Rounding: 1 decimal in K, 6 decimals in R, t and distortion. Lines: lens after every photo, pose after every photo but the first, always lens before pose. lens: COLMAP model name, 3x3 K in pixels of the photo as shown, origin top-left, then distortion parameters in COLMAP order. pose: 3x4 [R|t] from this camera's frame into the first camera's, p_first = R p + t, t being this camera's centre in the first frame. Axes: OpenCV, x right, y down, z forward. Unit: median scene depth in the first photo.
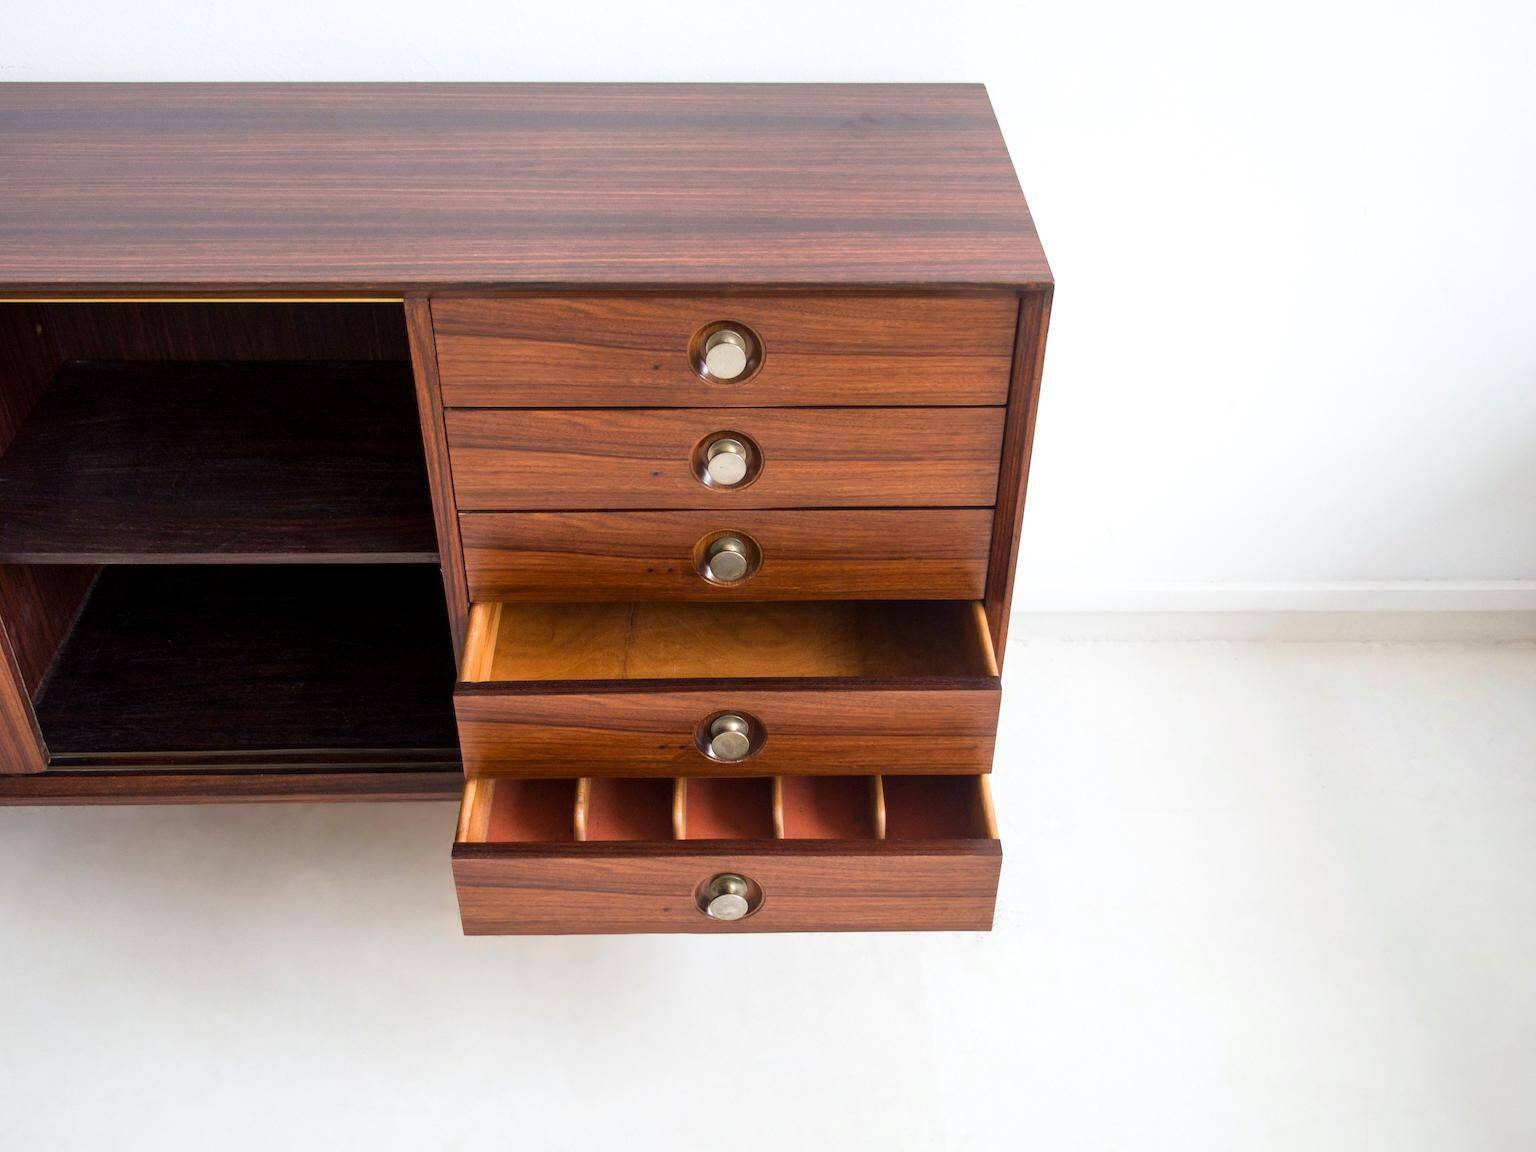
lens RADIAL K [[1611.1, 0, 768.0], [0, 1611.1, 576.0], [0, 0, 1]] dist [0.003579, 0.001994]
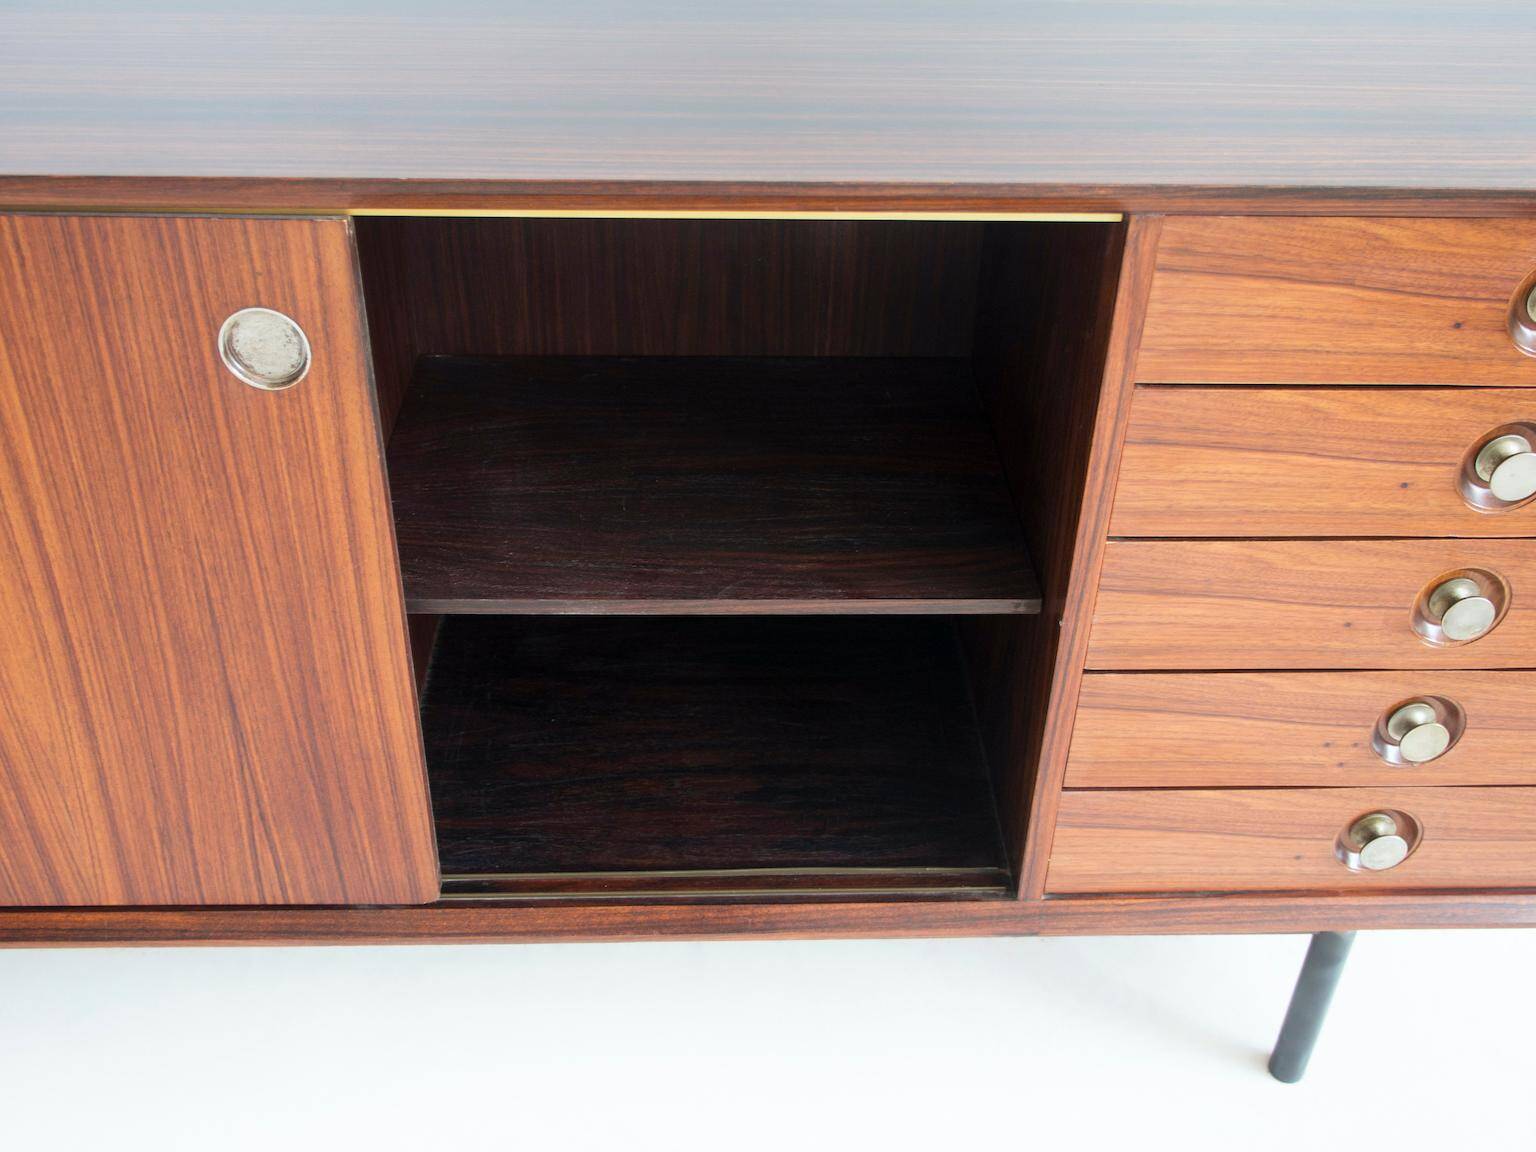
lens RADIAL K [[1527.5, 0, 768.0], [0, 1527.5, 576.0], [0, 0, 1]] dist [0.002482, 0.003807]
pose [[0.999807, 0.002965, 0.019422, -0.357444], [-0.002057, 0.998910, -0.046631, 0.007409], [-0.019539, 0.046582, 0.998723, 0.344901]]
